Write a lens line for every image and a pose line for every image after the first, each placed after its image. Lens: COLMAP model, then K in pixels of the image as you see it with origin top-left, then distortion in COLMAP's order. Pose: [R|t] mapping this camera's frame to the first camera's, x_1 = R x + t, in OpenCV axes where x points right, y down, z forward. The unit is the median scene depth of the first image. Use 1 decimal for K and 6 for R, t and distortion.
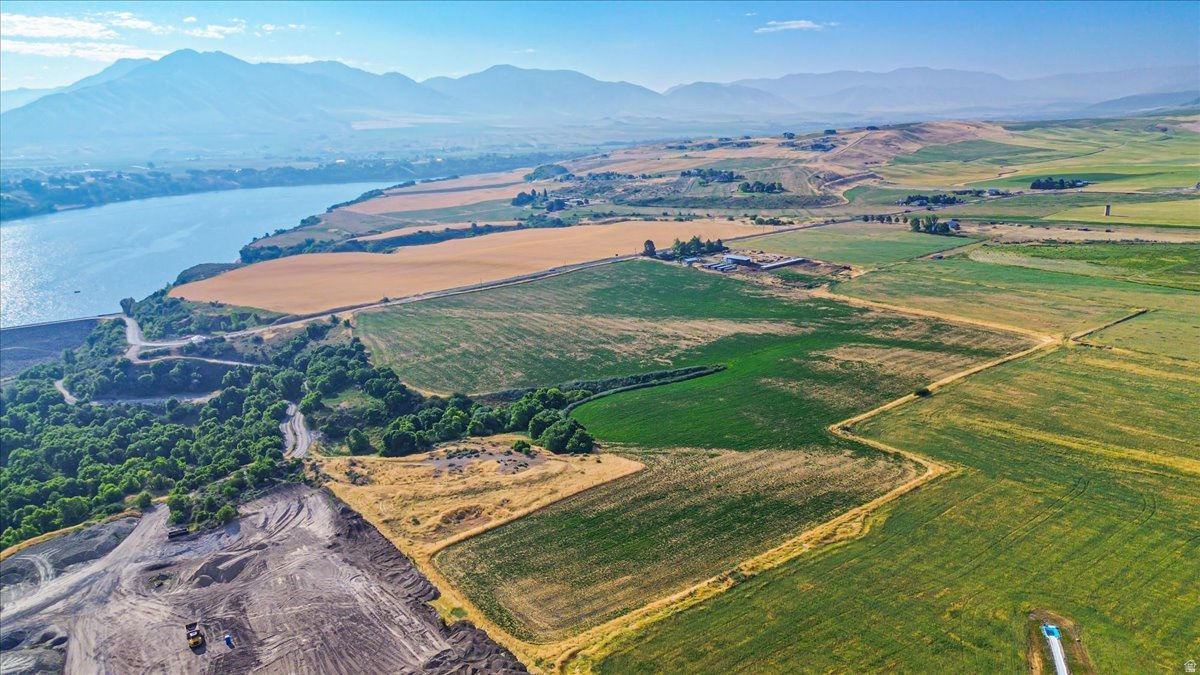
lens RADIAL K [[847.8, 0, 599.8], [0, 847.8, 338.1], [0, 0, 1]] dist [0.073676, -0.070536]
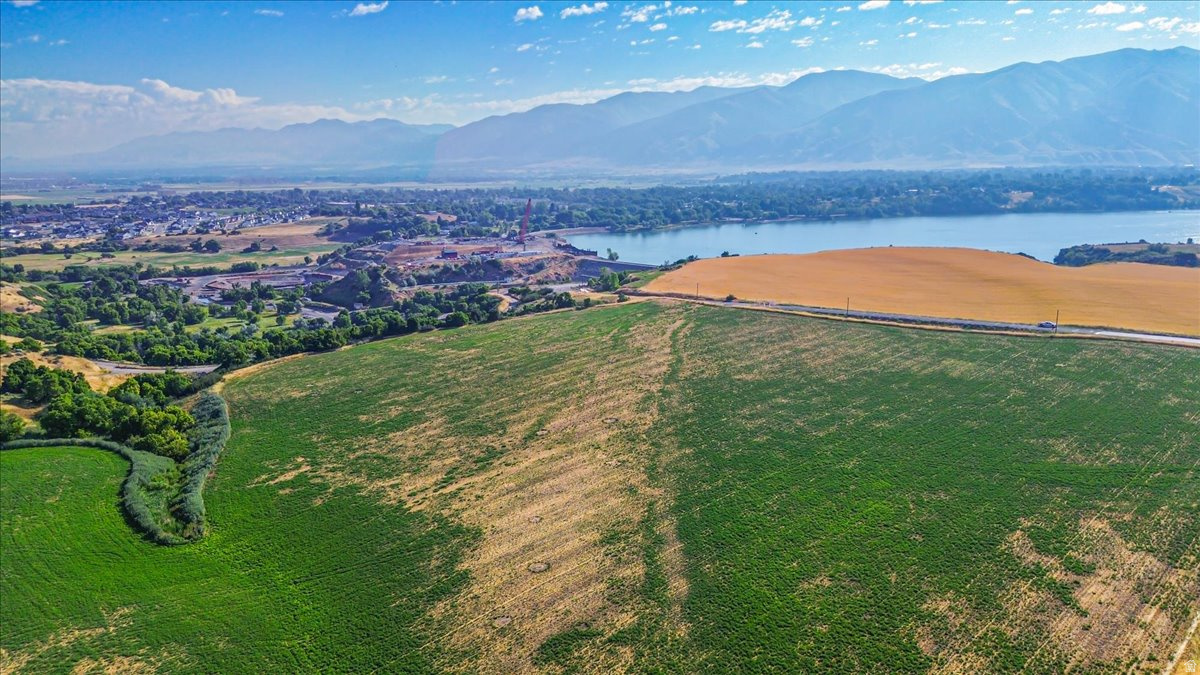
lens RADIAL K [[847.8, 0, 604.9], [0, 847.8, 337.3], [0, 0, 1]] dist [0.073676, -0.070536]
pose [[0.157676, 0.226213, -0.961232, 0.476016], [-0.240662, 0.952861, 0.184766, -0.148875], [0.957716, 0.202199, 0.204684, 1.029388]]
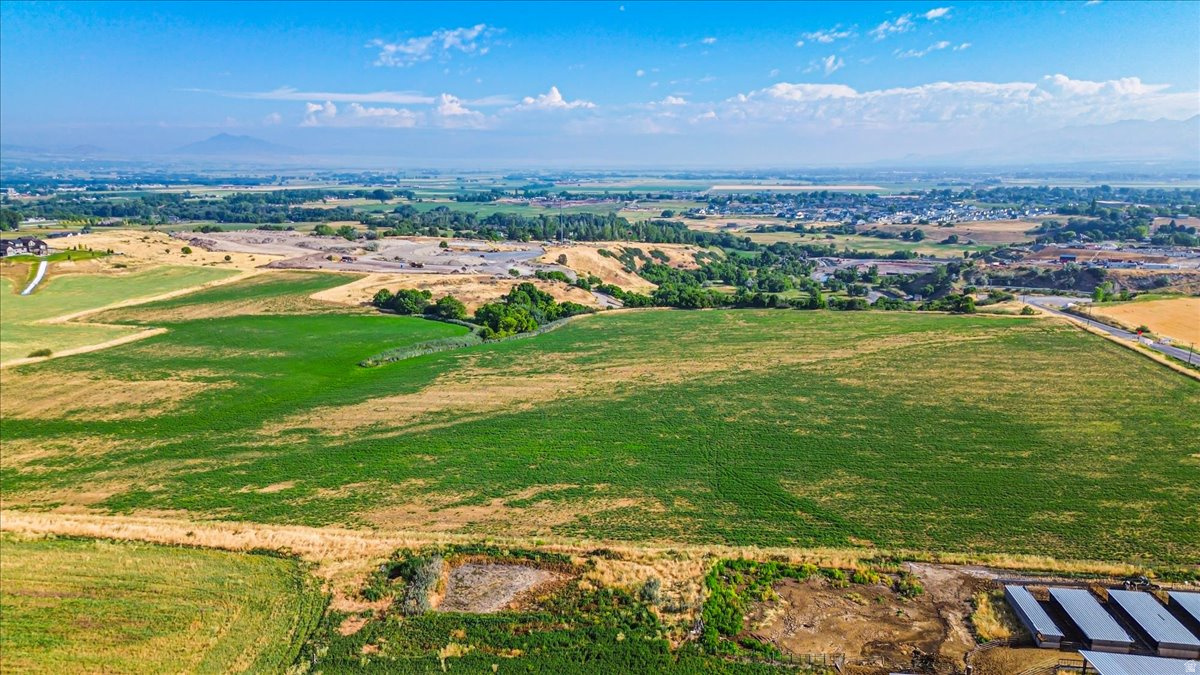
lens RADIAL K [[847.8, 0, 599.8], [0, 847.8, 345.8], [0, 0, 1]] dist [0.073676, -0.070536]
pose [[-0.706683, 0.178109, -0.684746, 0.439464], [-0.155452, 0.905063, 0.395848, -0.251090], [0.690242, 0.386184, -0.611905, 1.442389]]
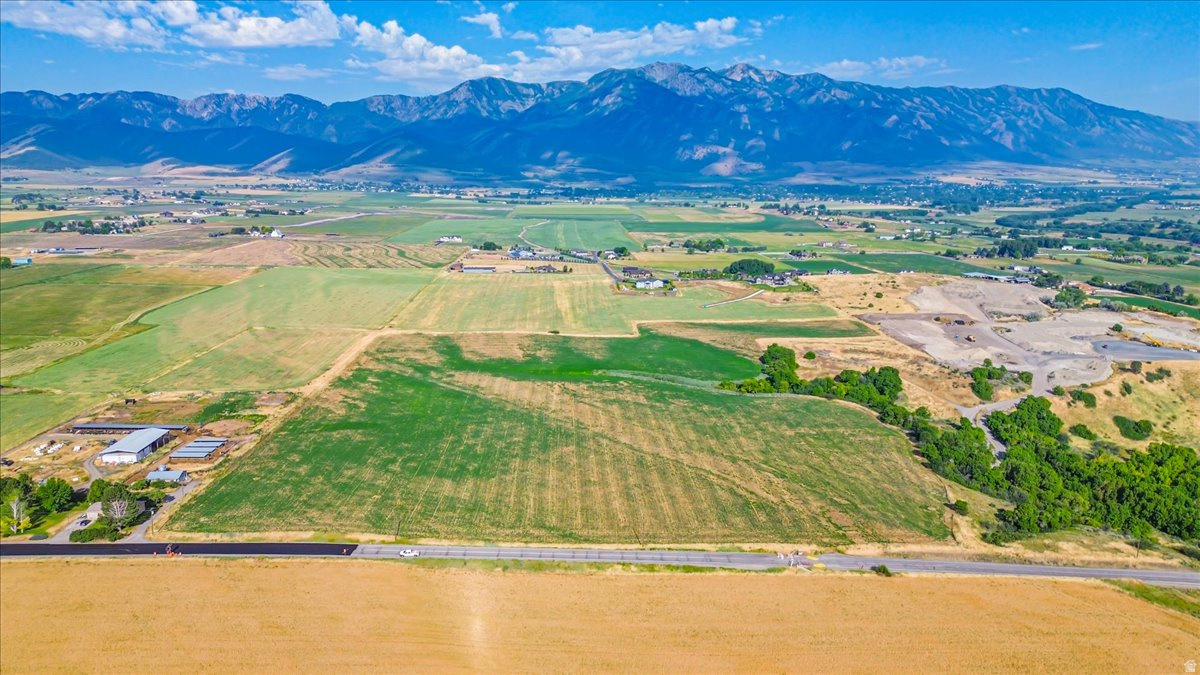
lens RADIAL K [[847.8, 0, 601.2], [0, 847.8, 337.2], [0, 0, 1]] dist [0.073676, -0.070536]
pose [[-0.835012, -0.078575, 0.544593, -0.465161], [0.162228, 0.910598, 0.380124, -0.425922], [-0.525773, 0.405756, -0.747613, 1.751984]]
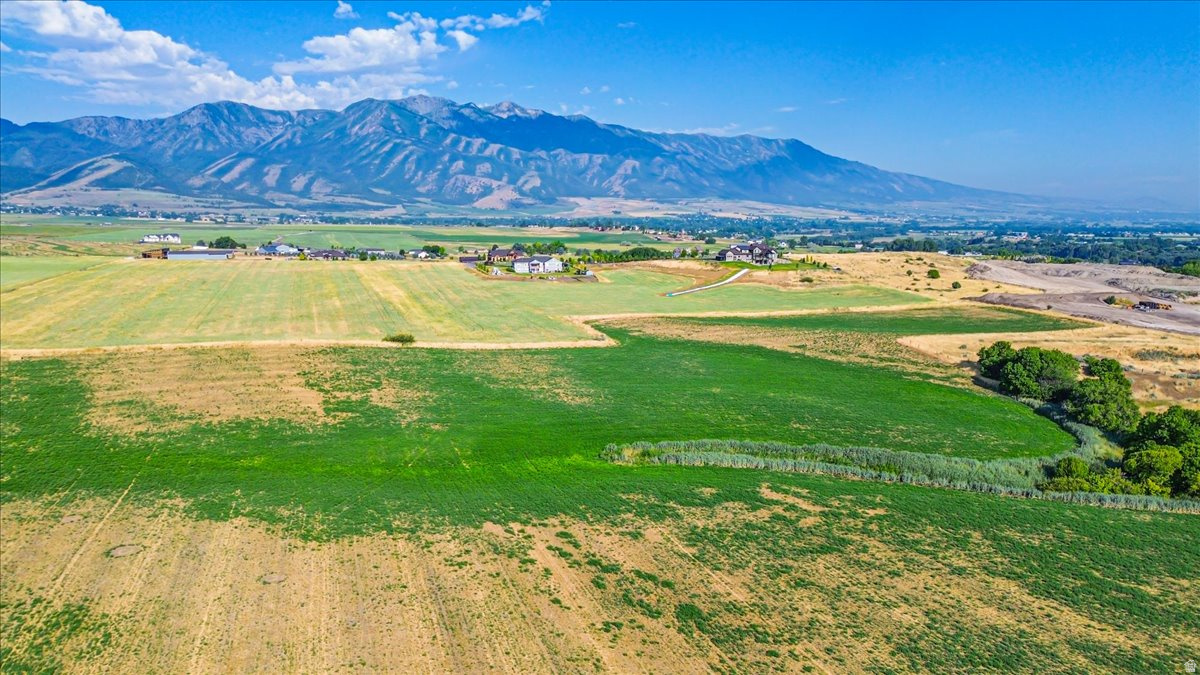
lens RADIAL K [[847.8, 0, 601.5], [0, 847.8, 332.1], [0, 0, 1]] dist [0.073676, -0.070536]
pose [[-0.952956, -0.020424, 0.302421, 0.050619], [0.095253, 0.927003, 0.362756, -0.117449], [-0.287754, 0.374497, -0.881447, 1.203245]]
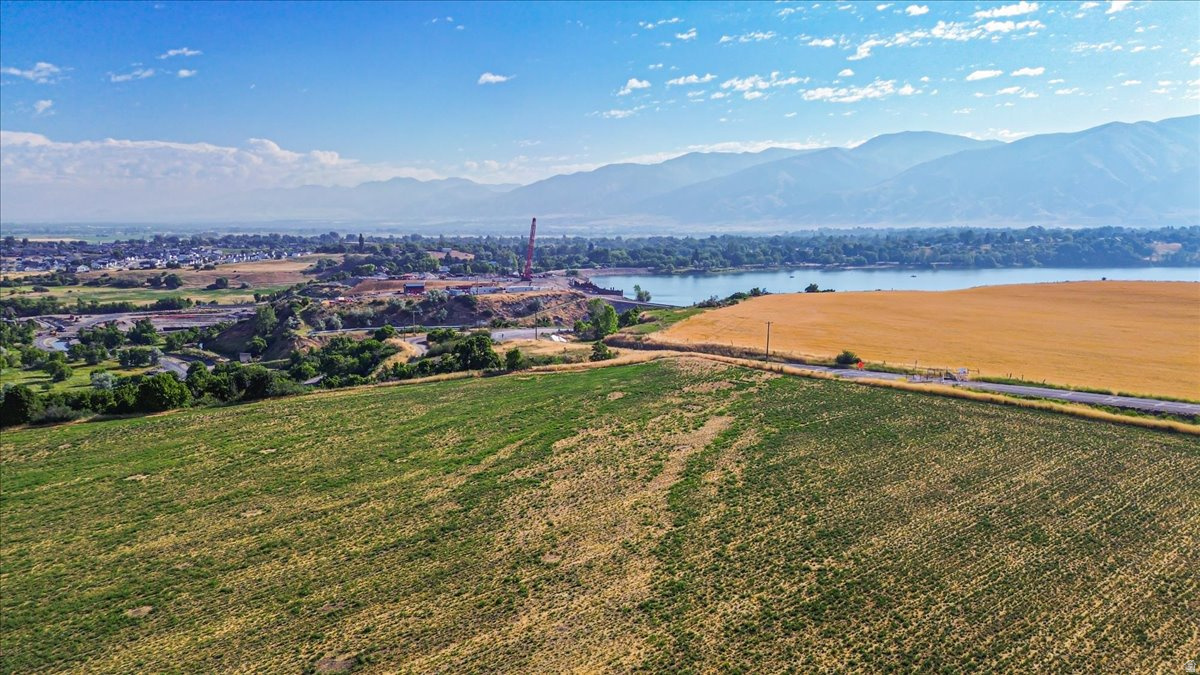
lens RADIAL K [[847.8, 0, 604.3], [0, 847.8, 336.7], [0, 0, 1]] dist [0.073676, -0.070536]
pose [[0.080053, 0.161134, -0.983681, 0.018789], [-0.255920, 0.957091, 0.135951, -0.091918], [0.963378, 0.240860, 0.117855, 1.171009]]
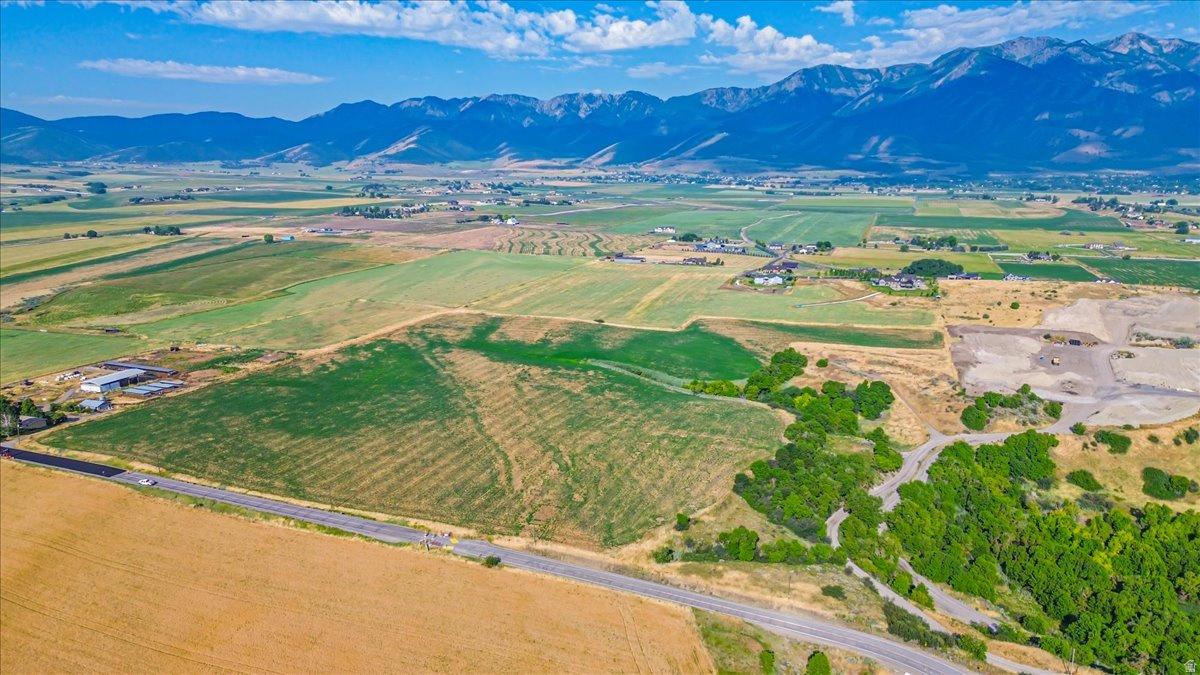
lens RADIAL K [[847.8, 0, 601.4], [0, 847.8, 337.7], [0, 0, 1]] dist [0.073676, -0.070536]
pose [[-0.561926, -0.138113, 0.815576, -0.795927], [0.228996, 0.921454, 0.313819, -0.346185], [-0.794858, 0.363107, -0.486162, 1.473530]]
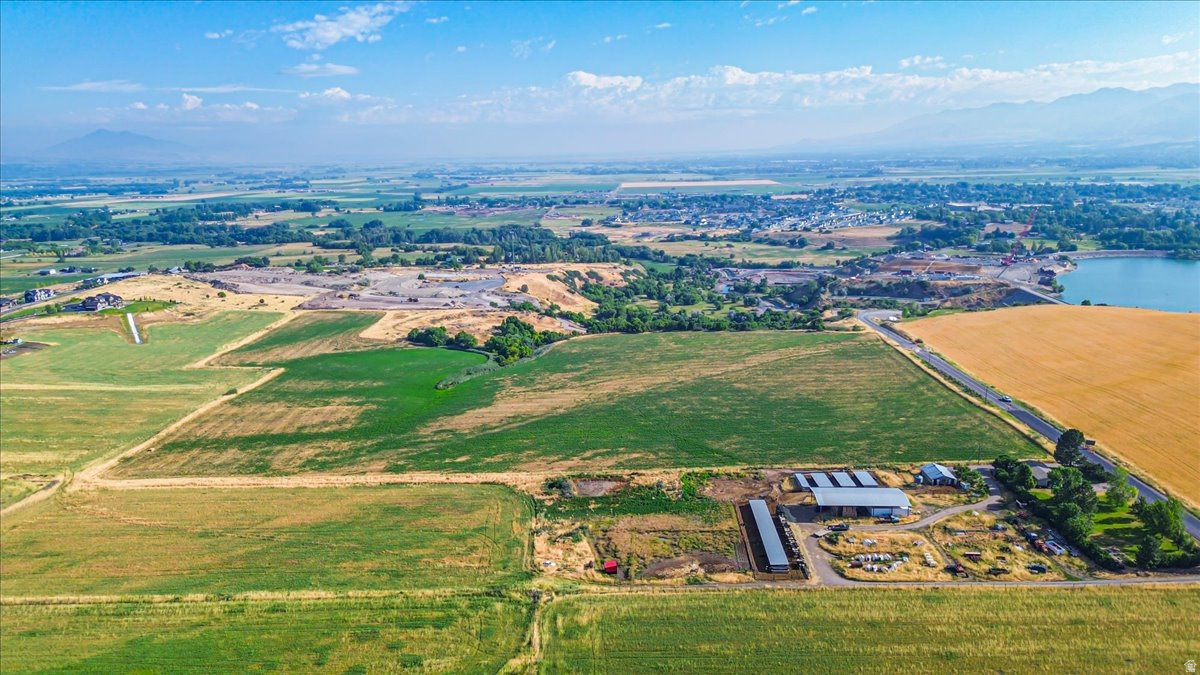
lens RADIAL K [[847.8, 0, 601.1], [0, 847.8, 342.7], [0, 0, 1]] dist [0.073676, -0.070536]
pose [[-0.622063, 0.214469, -0.753021, 0.739367], [-0.157316, 0.907904, 0.388538, -0.417184], [0.767000, 0.360158, -0.531034, 1.585614]]
